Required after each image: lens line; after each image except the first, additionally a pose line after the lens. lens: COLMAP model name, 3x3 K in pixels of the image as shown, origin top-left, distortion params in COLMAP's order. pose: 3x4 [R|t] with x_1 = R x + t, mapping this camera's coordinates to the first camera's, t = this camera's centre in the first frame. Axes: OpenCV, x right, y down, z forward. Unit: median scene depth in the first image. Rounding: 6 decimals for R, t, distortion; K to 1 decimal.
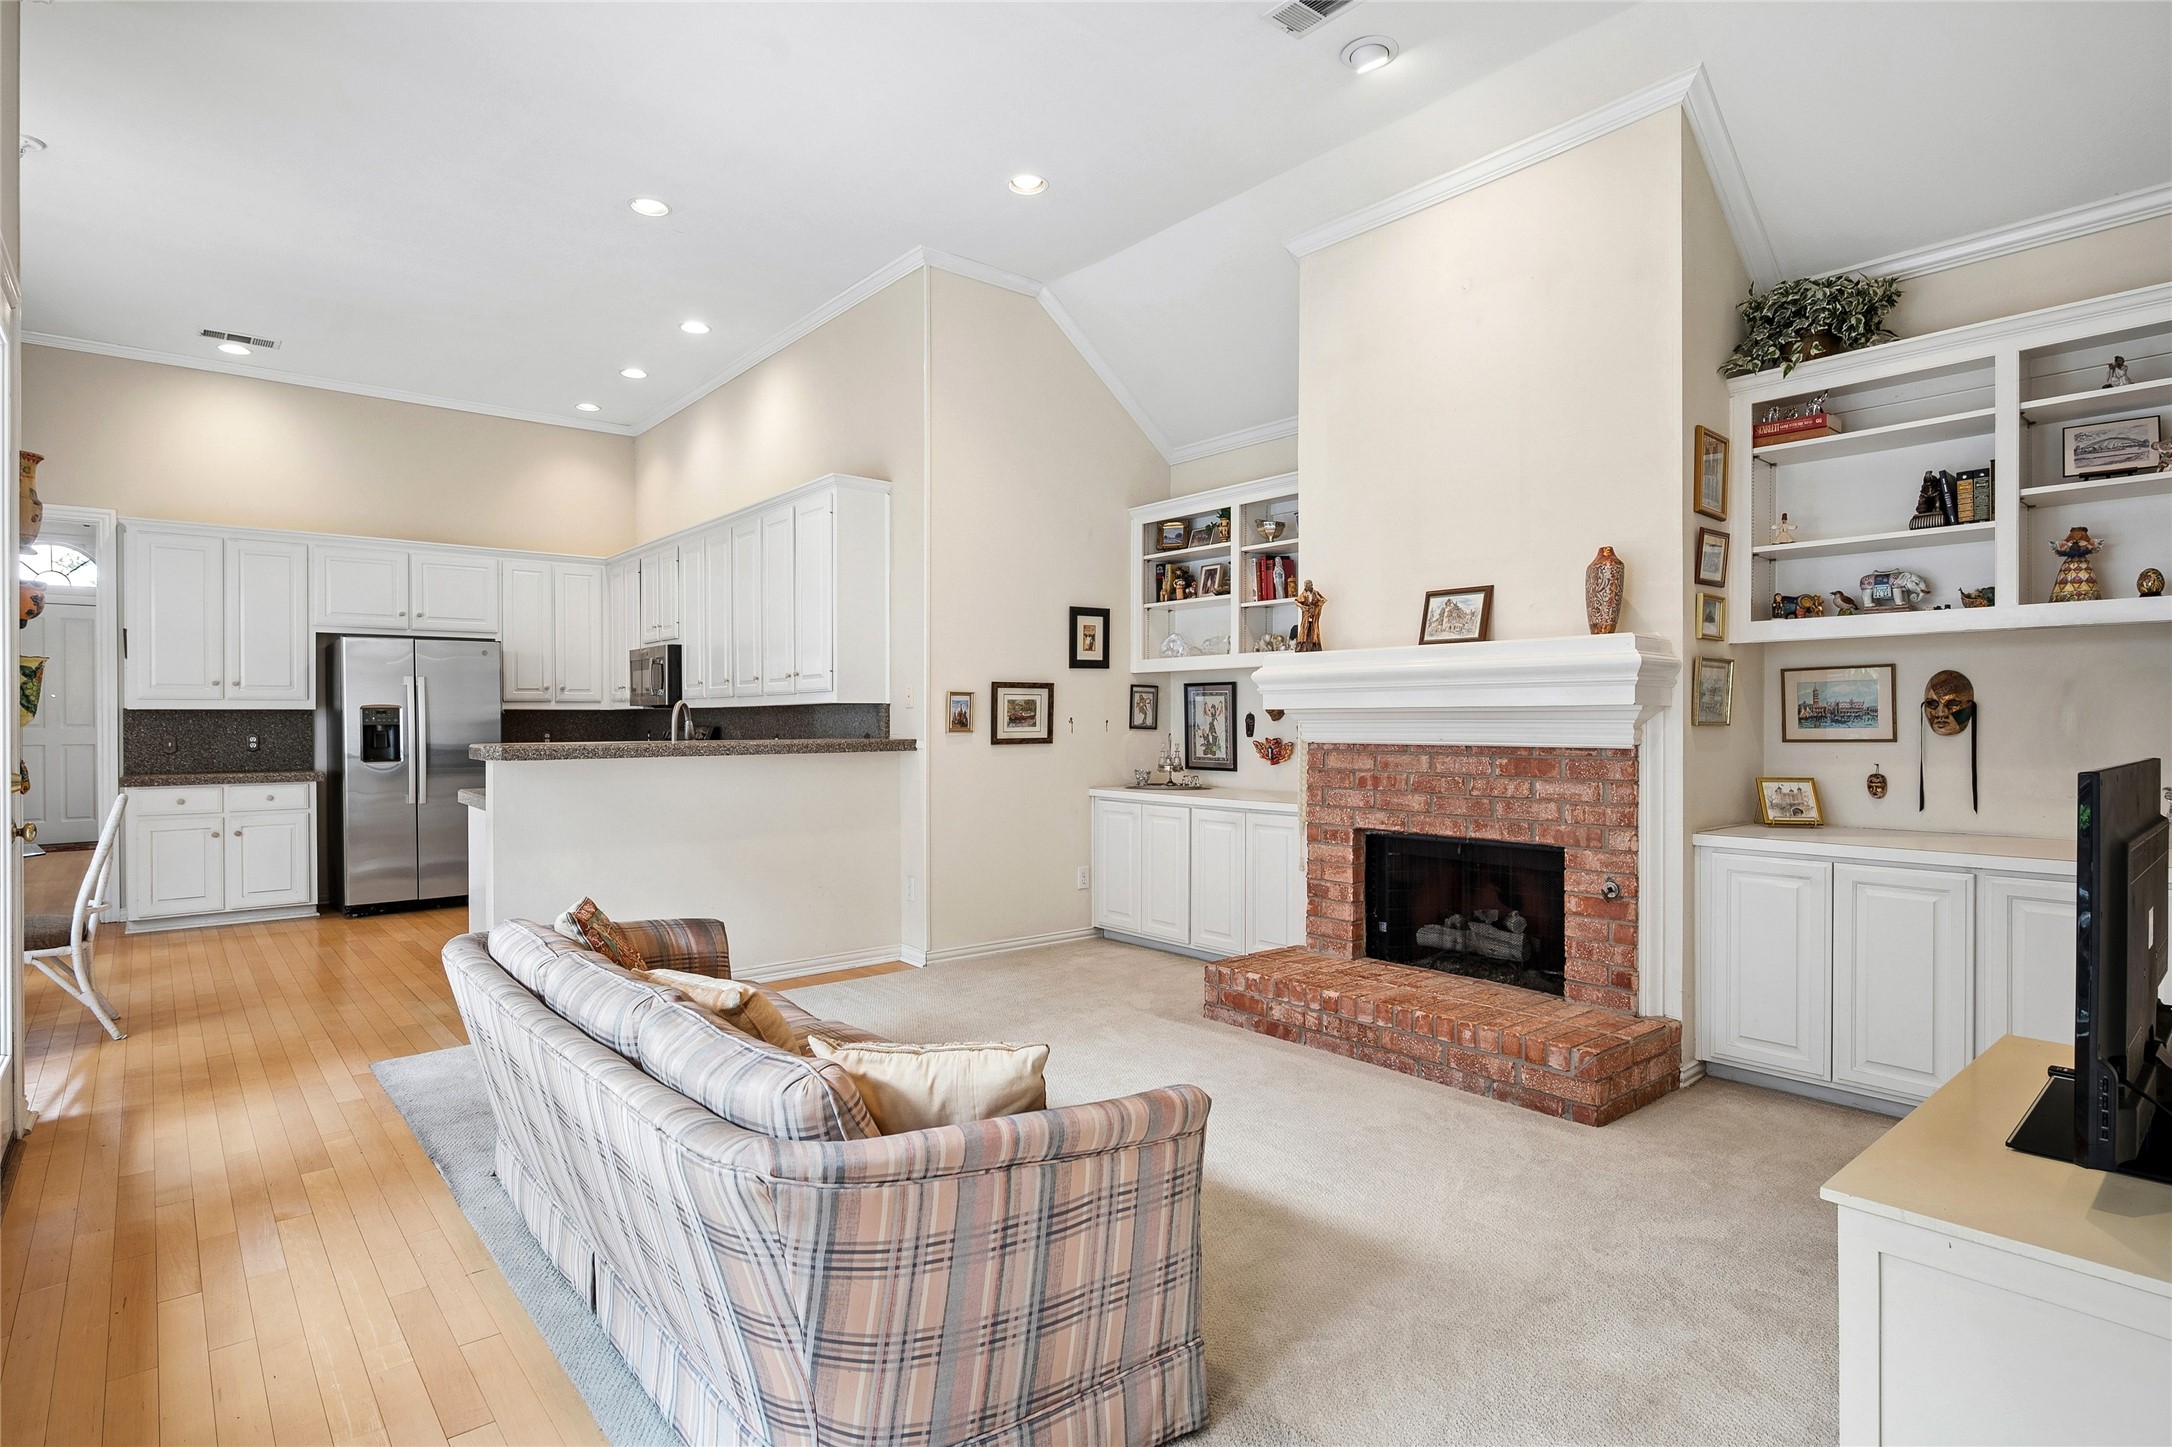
lens RADIAL K [[1113.4, 0, 1086.0], [0, 1113.4, 723.5], [0, 0, 1]] dist [-0.001137, 0.000848]
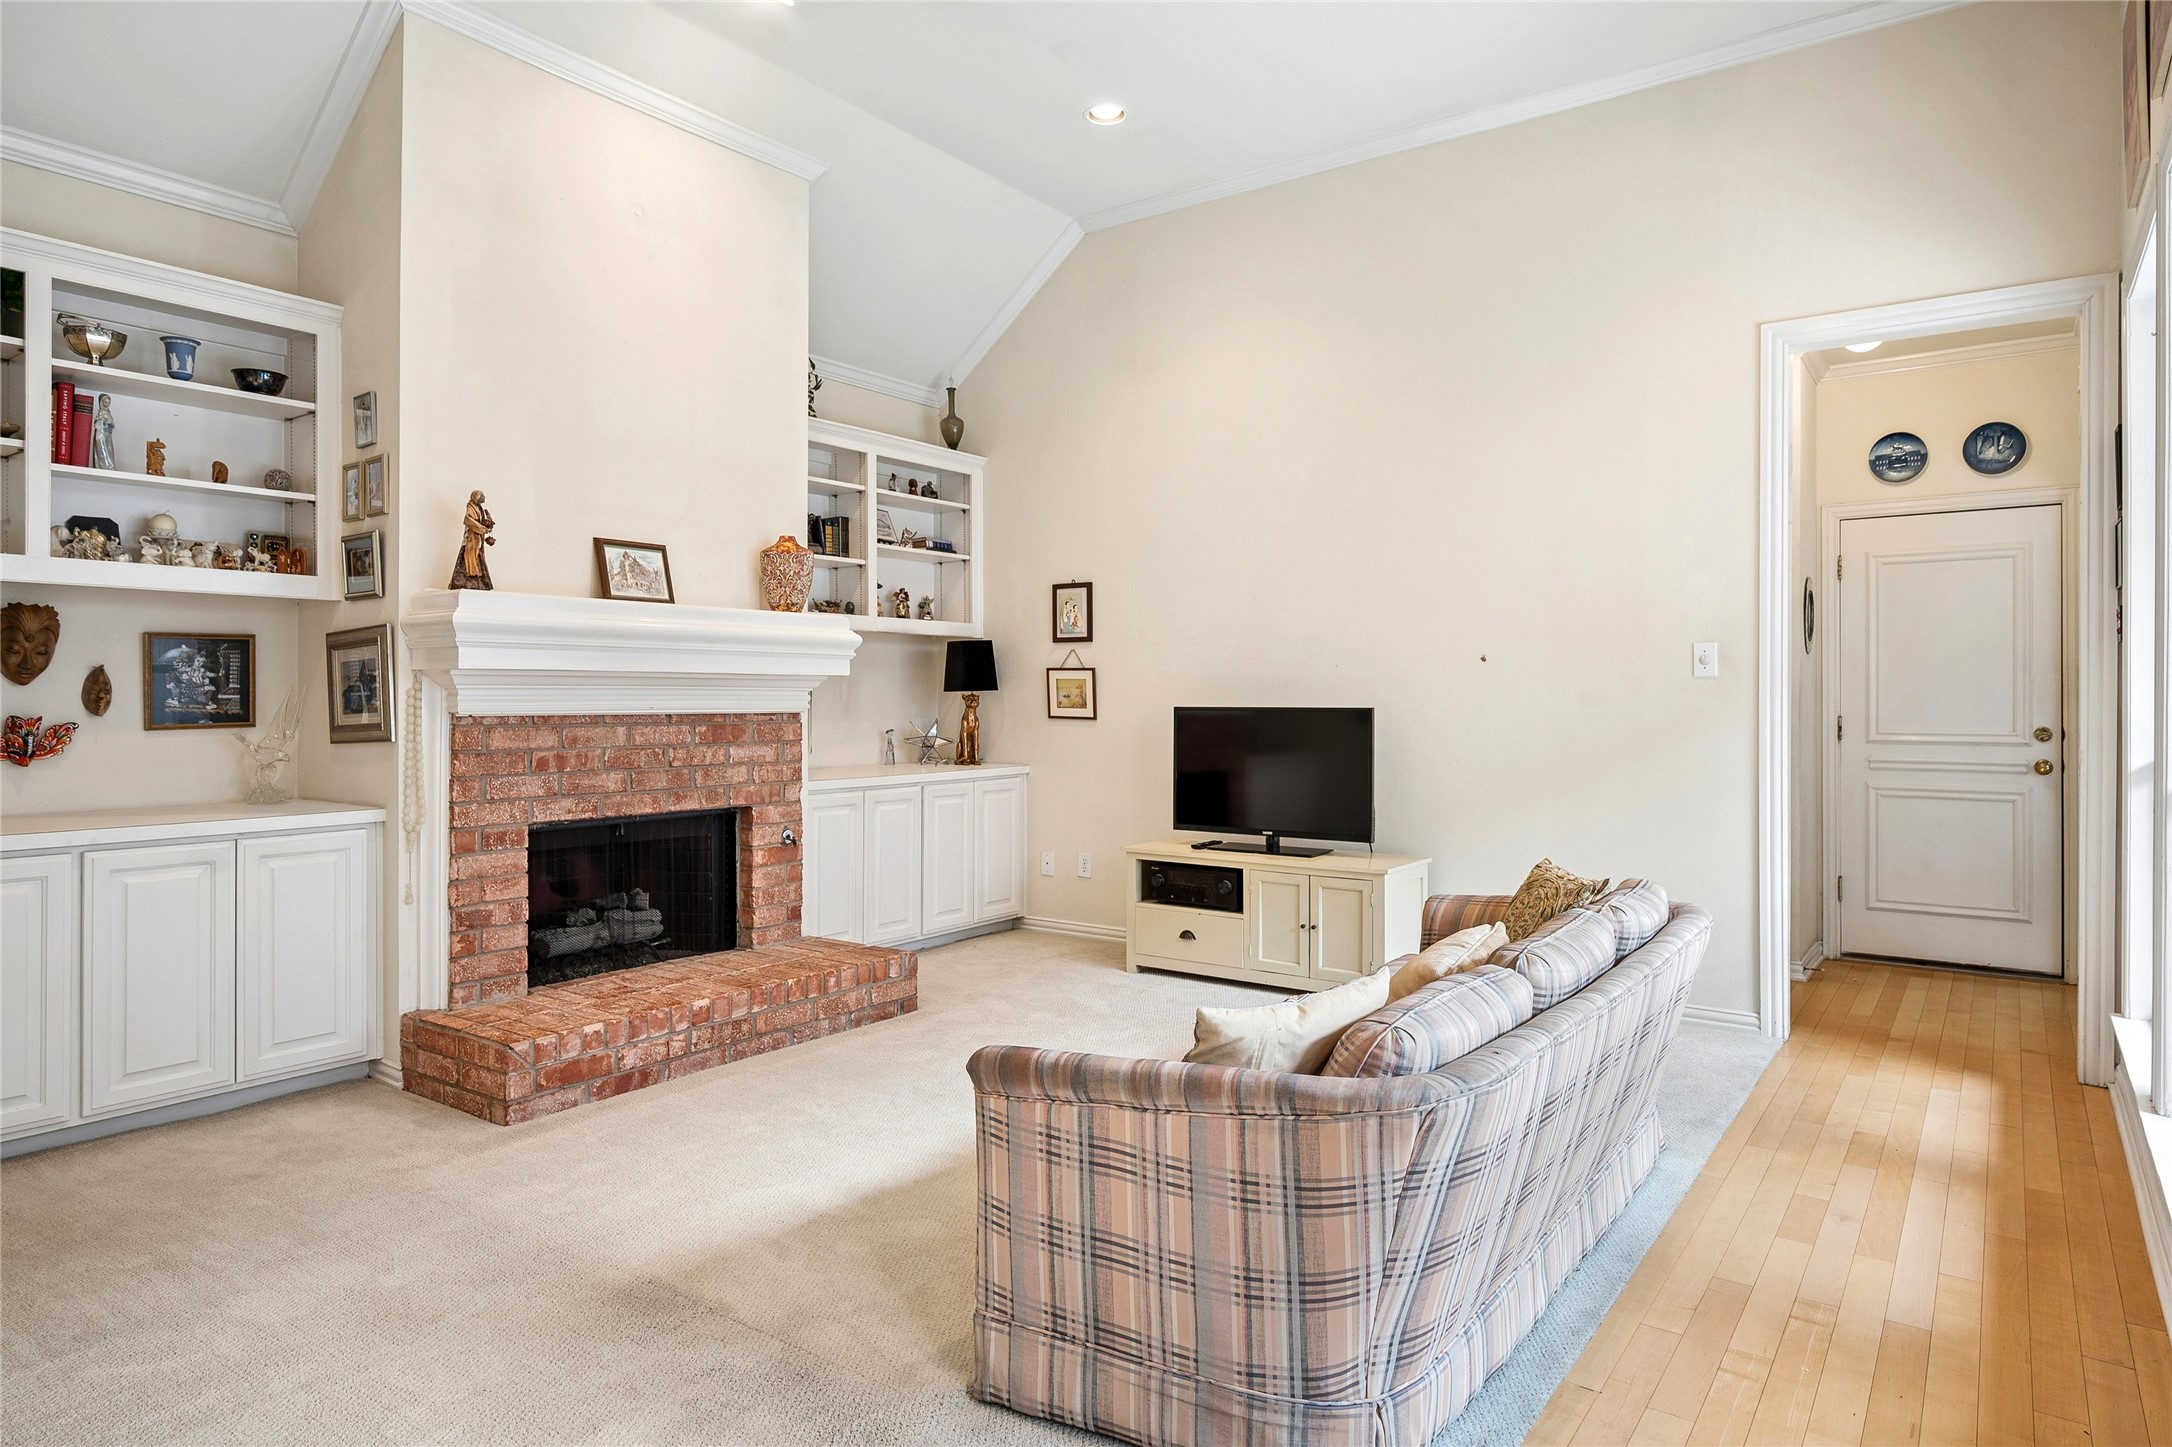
lens RADIAL K [[1265.0, 0, 1089.5], [0, 1265.0, 695.4], [0, 0, 1]] dist [-0.002170, -0.000382]
pose [[-0.240965, 0.002448, 0.970531, -0.701387], [0.000966, 0.999997, -0.002283, 0.006214], [-0.970533, 0.000387, -0.240967, 0.823787]]
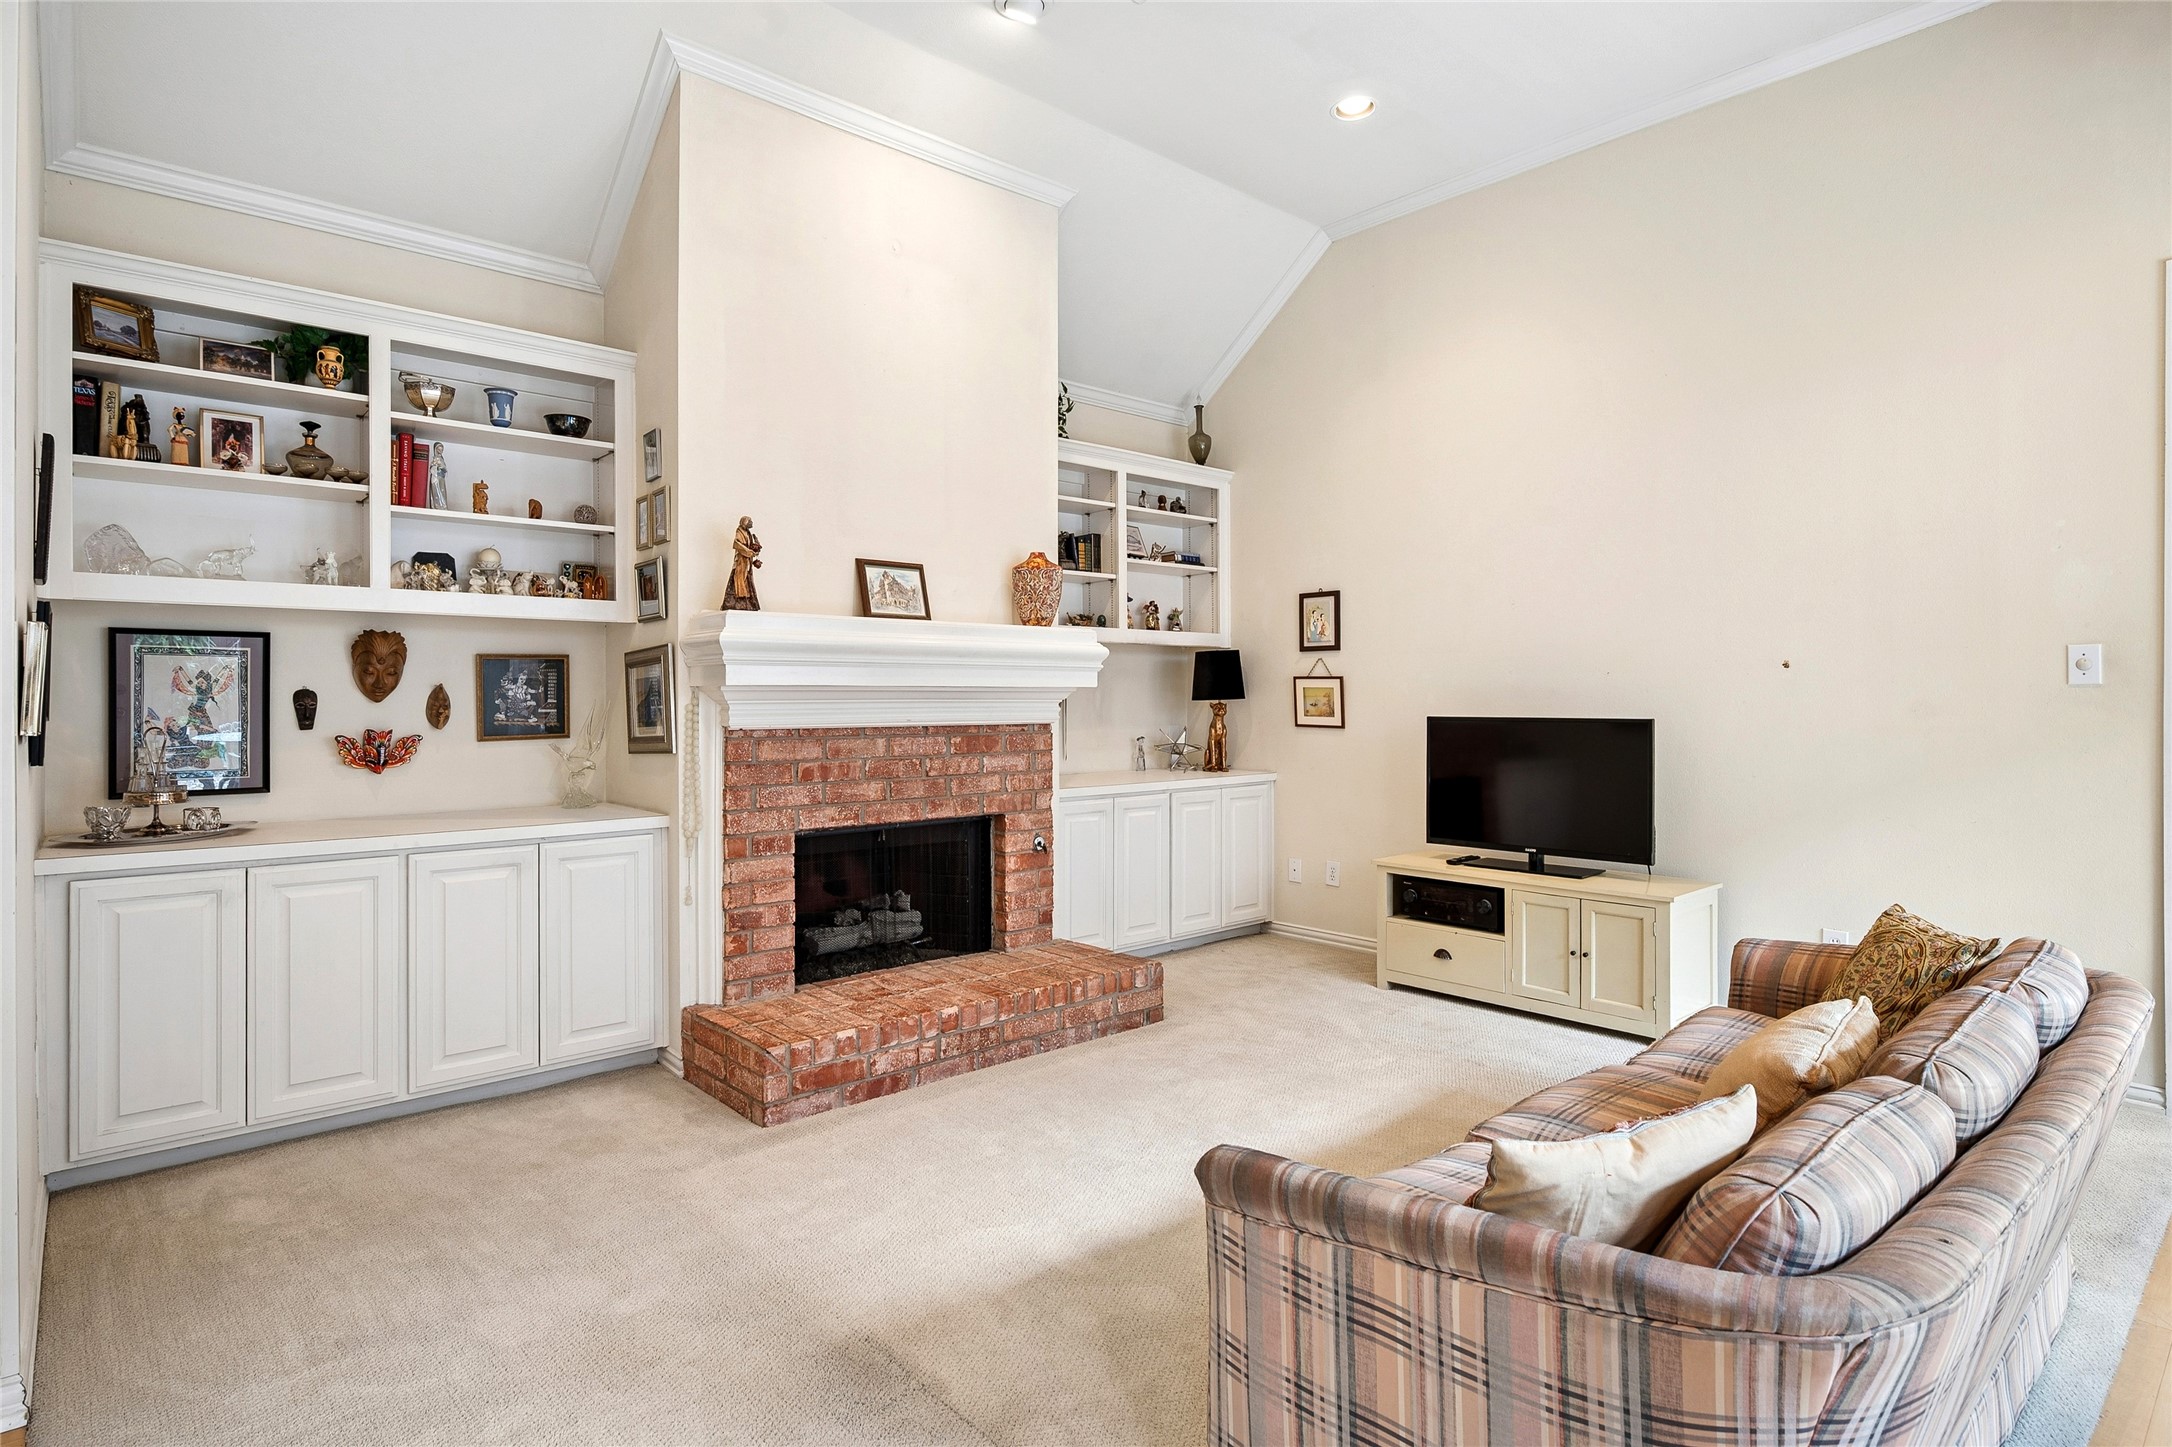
lens RADIAL K [[1122.4, 0, 1084.0], [0, 1122.4, 701.7], [0, 0, 1]] dist [-0.000359, 0.000291]
pose [[-0.024100, -0.001847, 0.999708, -0.584434], [0.003973, 0.999990, 0.001944, -0.002545], [-0.999702, 0.004019, -0.024093, 0.798012]]
